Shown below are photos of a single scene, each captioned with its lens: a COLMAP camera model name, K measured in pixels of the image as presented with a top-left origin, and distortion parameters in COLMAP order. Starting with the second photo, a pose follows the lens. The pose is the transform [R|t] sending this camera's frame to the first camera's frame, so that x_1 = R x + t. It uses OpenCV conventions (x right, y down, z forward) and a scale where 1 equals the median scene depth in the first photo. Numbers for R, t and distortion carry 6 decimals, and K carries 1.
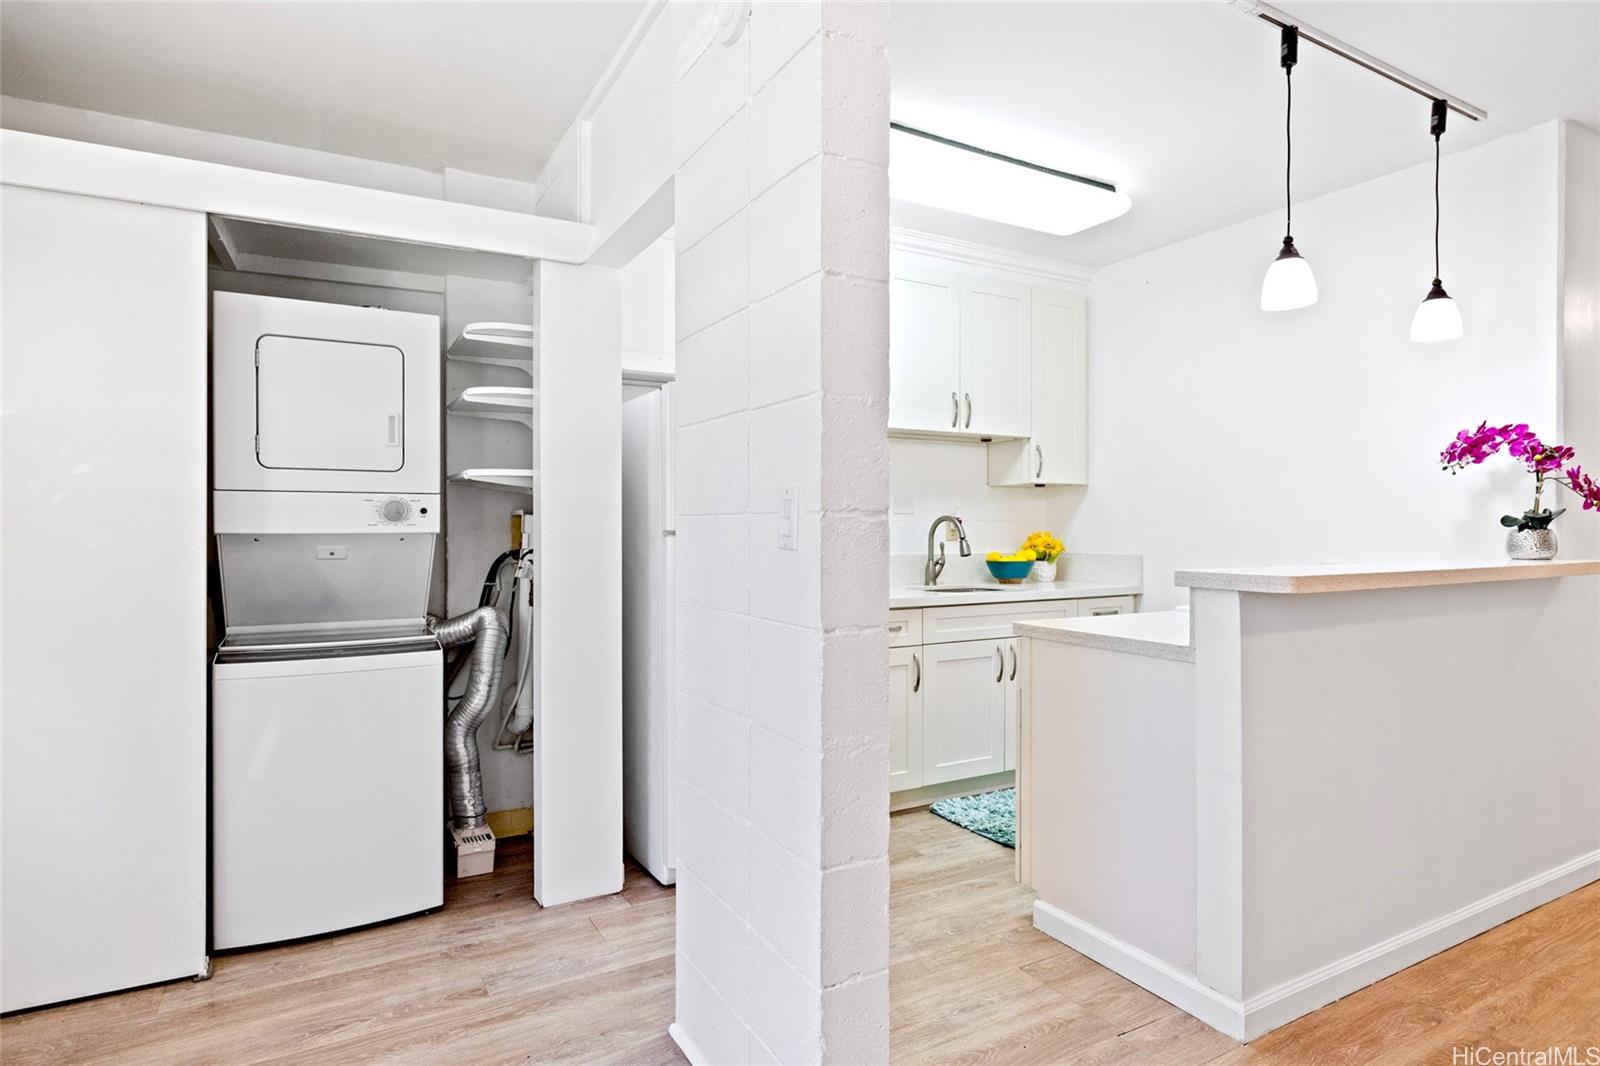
lens RADIAL K [[866.7, 0, 800.0], [0, 866.7, 533.0], [0, 0, 1]] dist [0.000822, -0.000179]
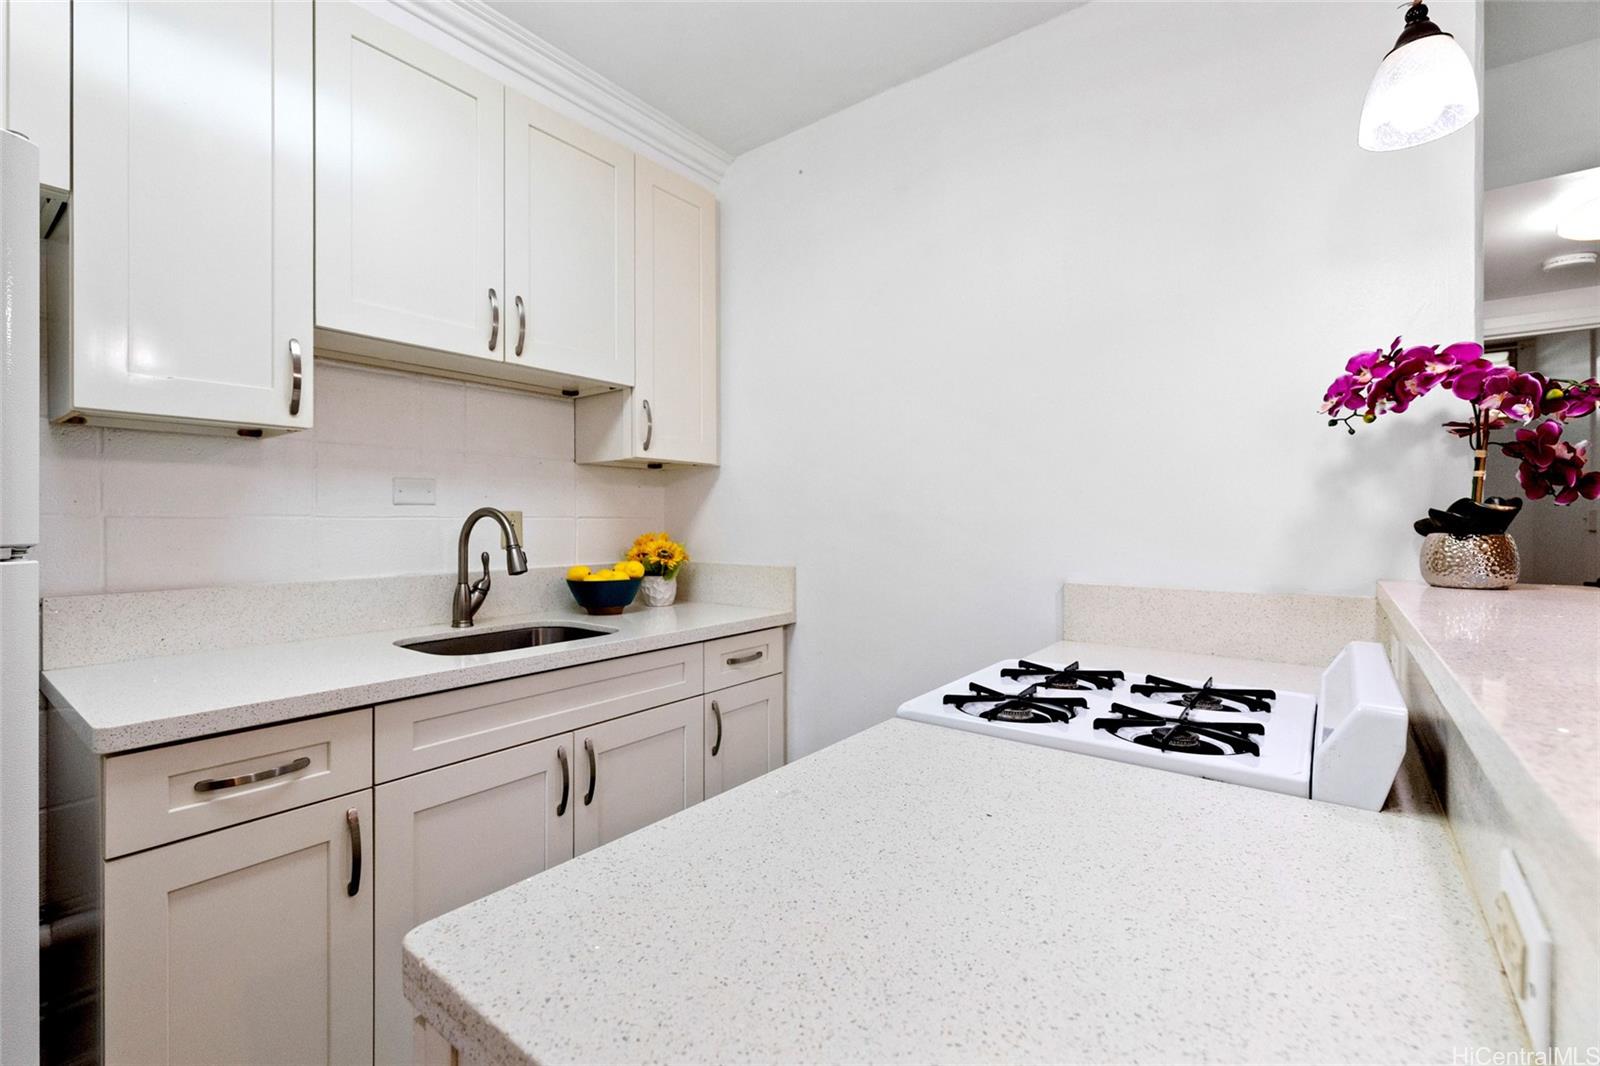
lens RADIAL K [[699.7, 0, 766.1], [0, 699.7, 519.7], [0, 0, 1]] dist [-0.000001, 0.000157]
pose [[0.929549, -0.000162, 0.368699, 0.173770], [0.003036, 0.999969, -0.007214, -0.008059], [-0.368686, 0.007825, 0.929521, 0.505765]]
